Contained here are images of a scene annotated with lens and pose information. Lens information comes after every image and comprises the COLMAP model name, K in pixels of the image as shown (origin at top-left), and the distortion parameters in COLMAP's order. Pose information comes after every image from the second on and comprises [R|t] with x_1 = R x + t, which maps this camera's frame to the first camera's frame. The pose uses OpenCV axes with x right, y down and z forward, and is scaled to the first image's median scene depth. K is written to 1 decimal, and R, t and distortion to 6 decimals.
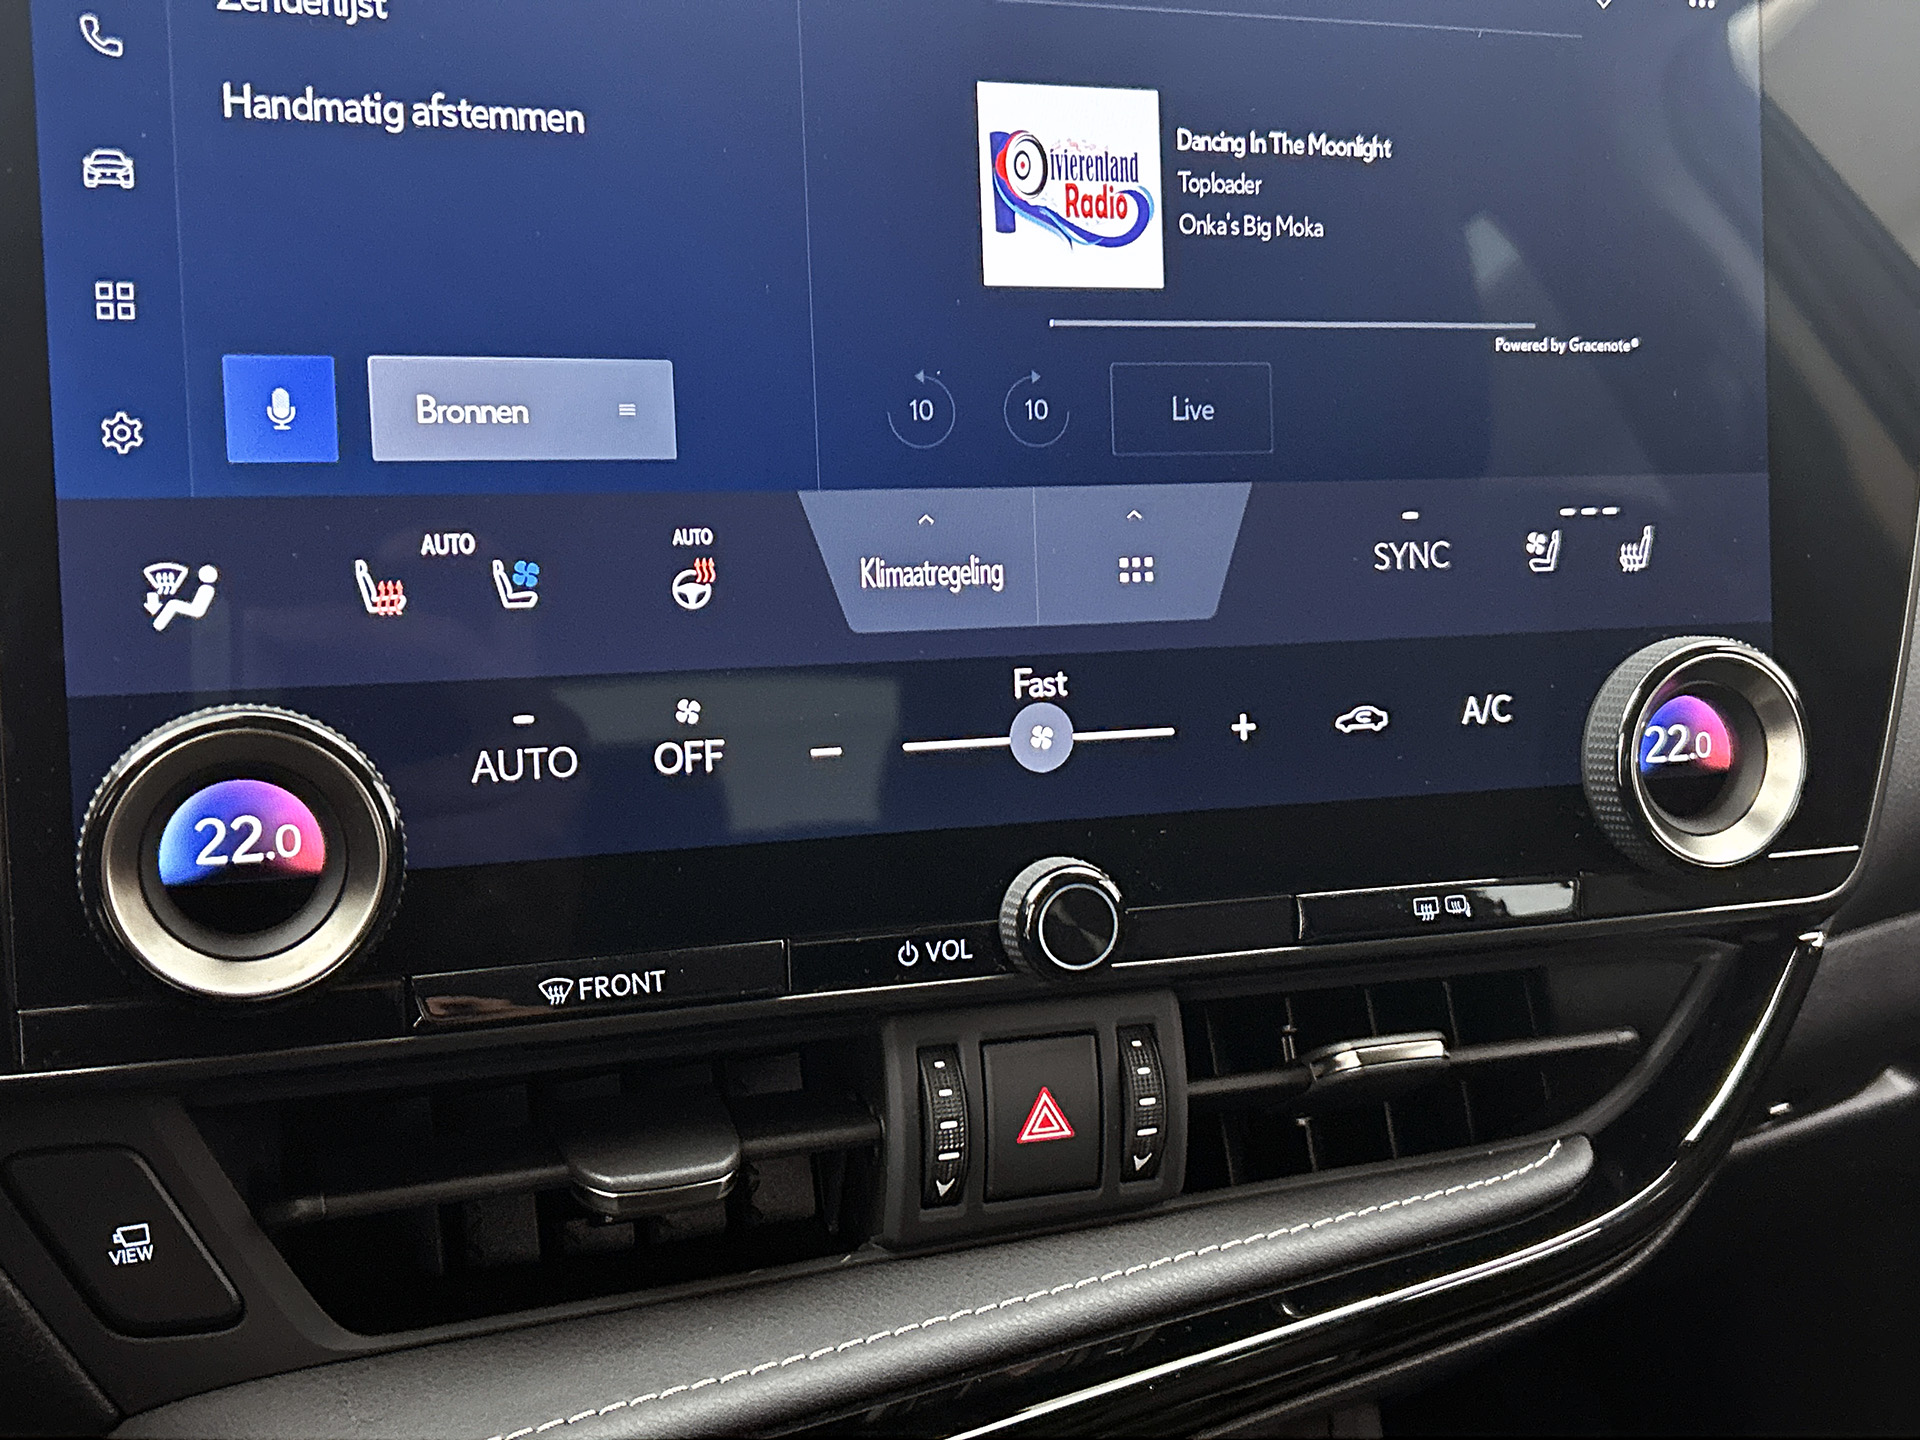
lens RADIAL K [[2195.1, 0, 958.1], [0, 2195.1, 723.0], [0, 0, 1]] dist [0.060441, 0.000000]
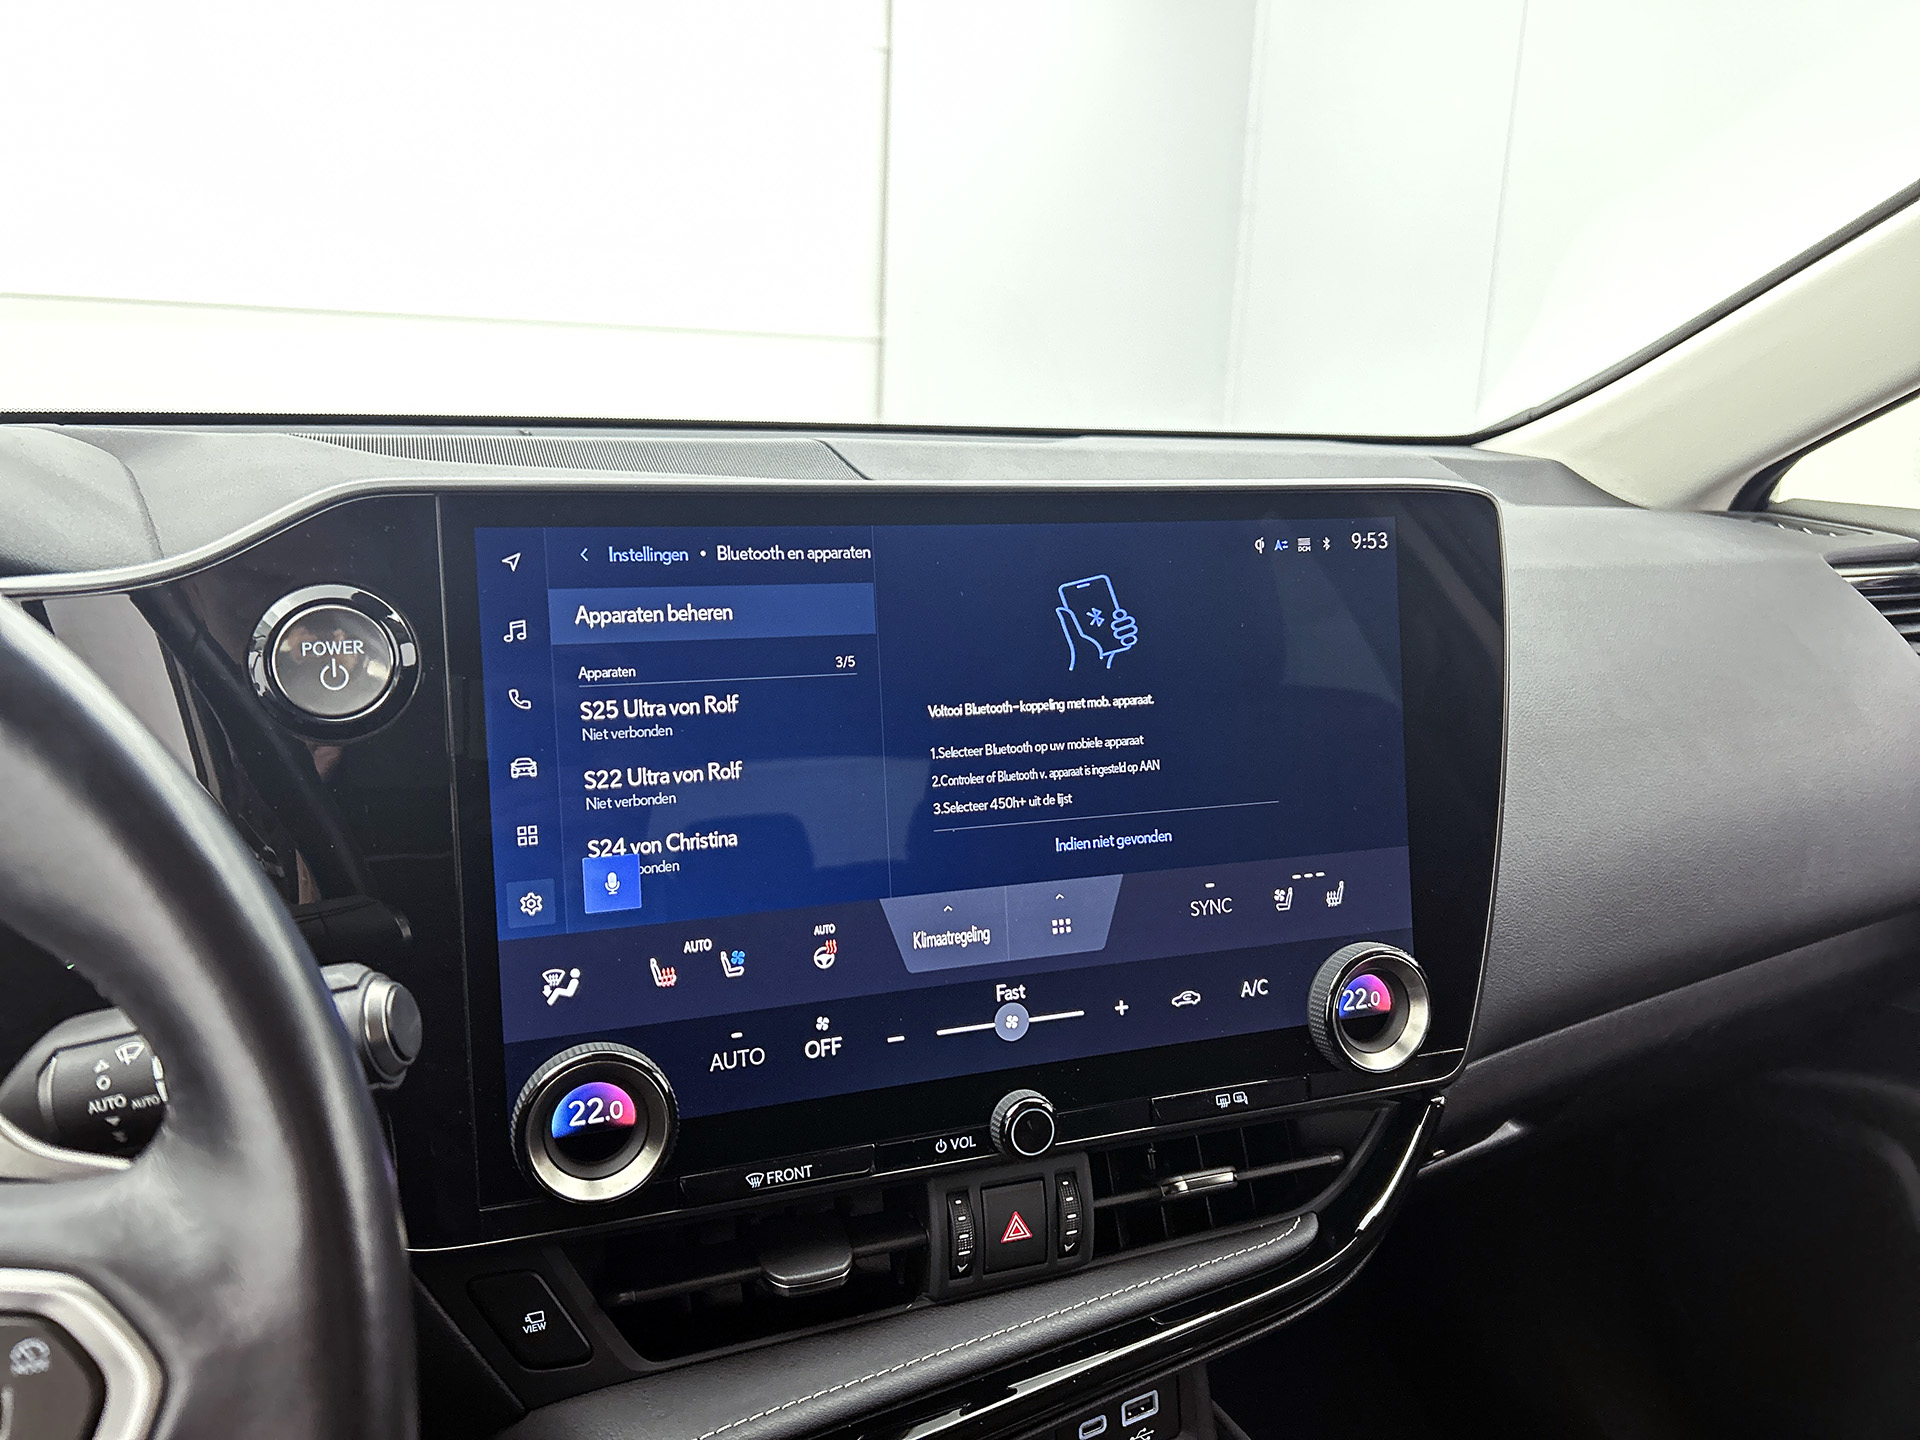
lens RADIAL K [[1456.0, 0, 951.9], [0, 1456.0, 719.7], [0, 0, 1]] dist [0.048421, -0.063069]
pose [[0.999927, -0.012104, 0.000573, -0.010505], [0.012112, 0.999764, -0.018055, -0.237912], [-0.000354, 0.018060, 0.999837, -0.246186]]
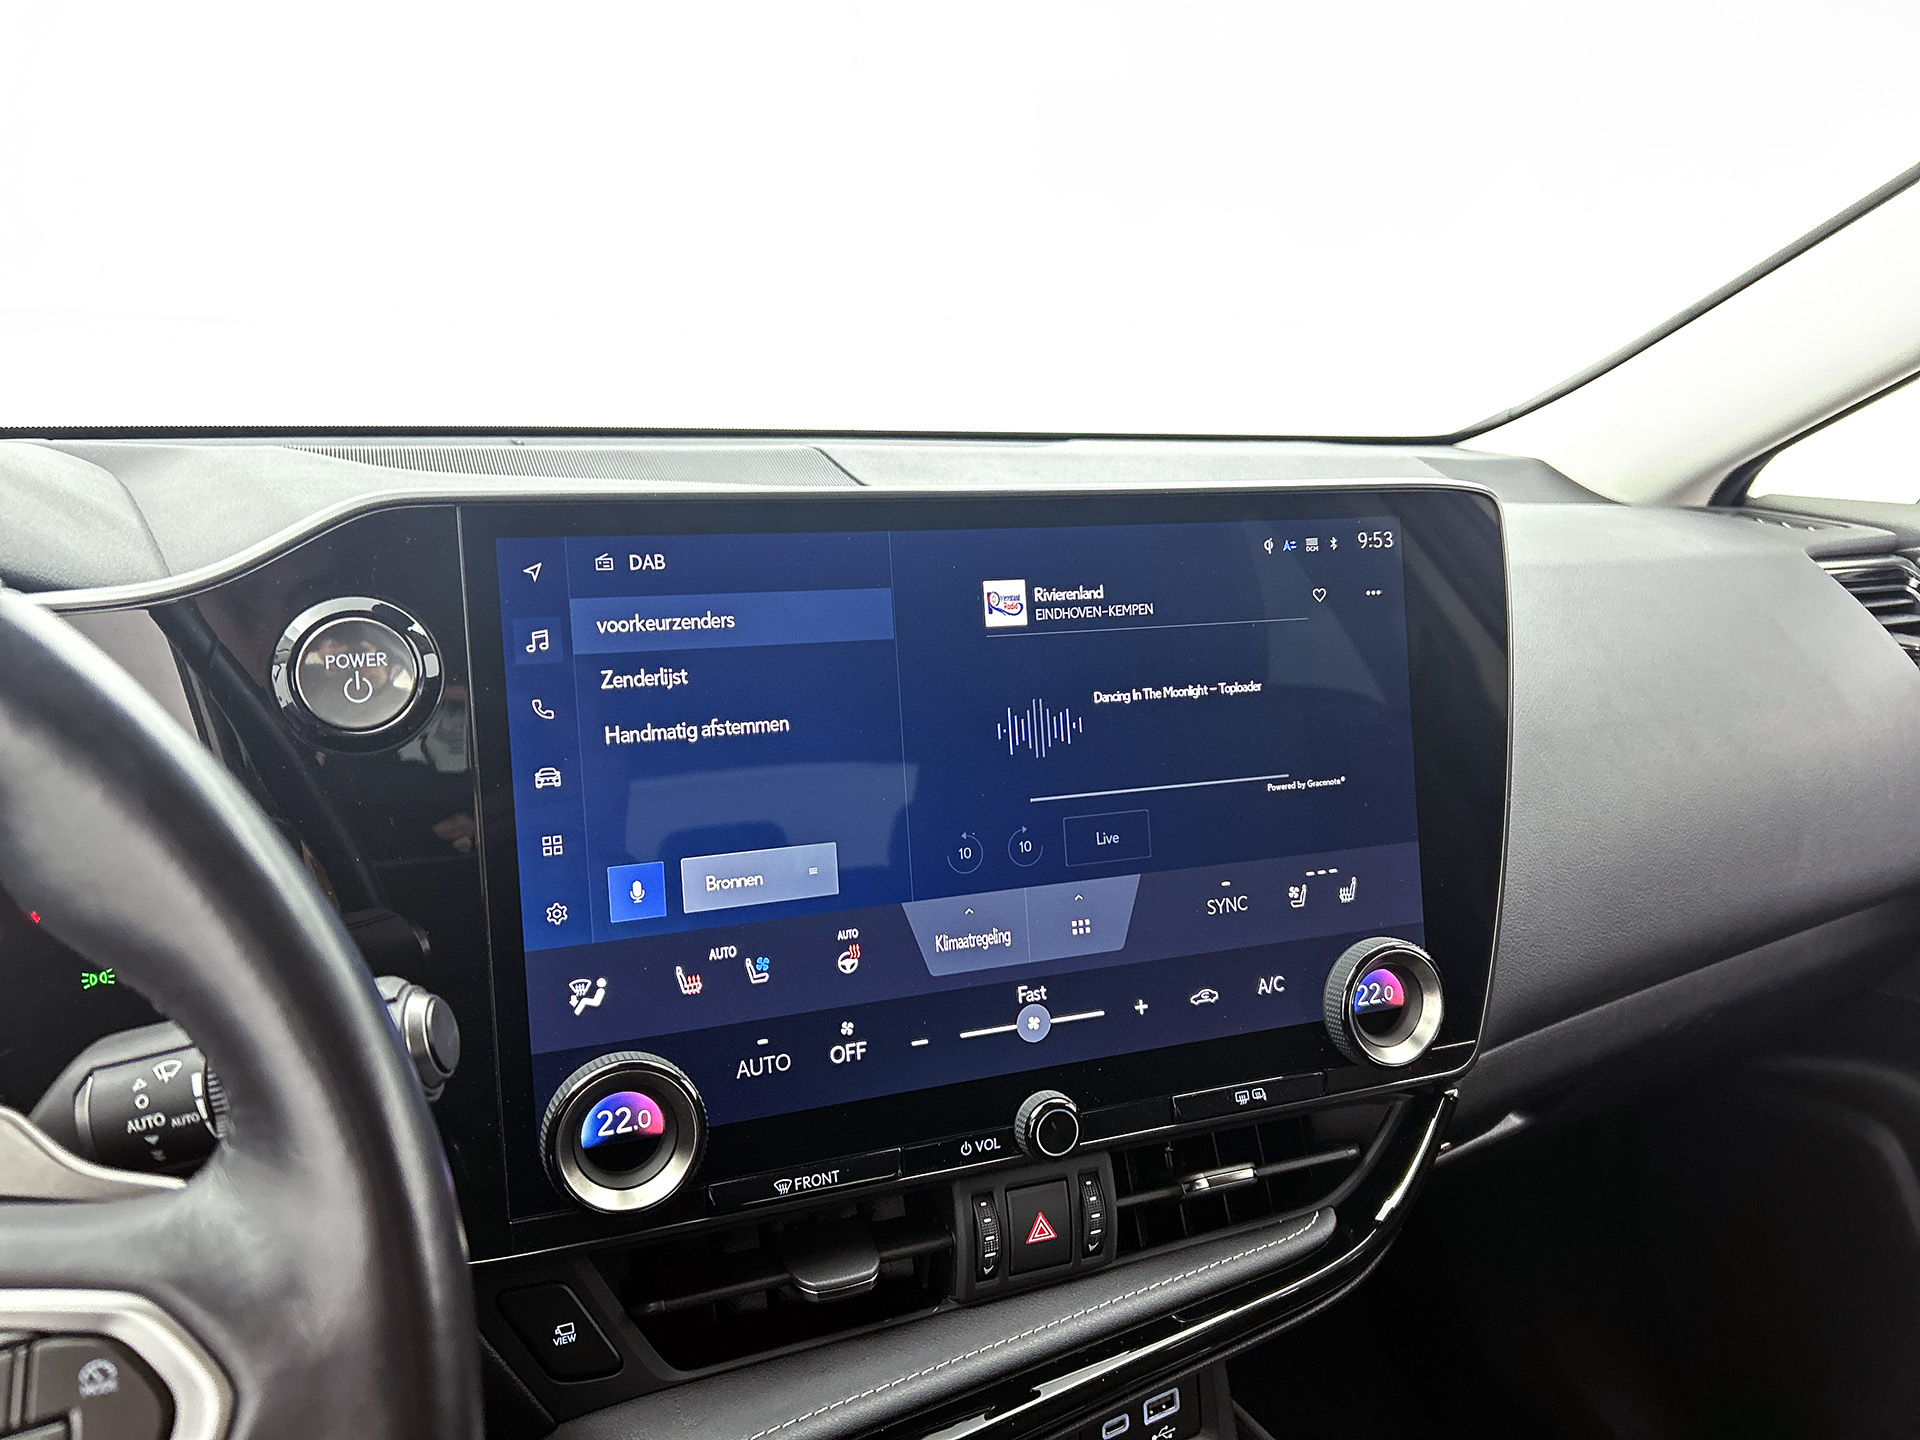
lens RADIAL K [[1456.0, 0, 954.6], [0, 1456.0, 715.4], [0, 0, 1]] dist [0.048421, -0.063069]
pose [[0.999372, -0.027397, 0.022492, -0.051810], [0.027931, 0.999327, -0.023782, -0.237590], [-0.021826, 0.024395, 0.999464, -0.251528]]
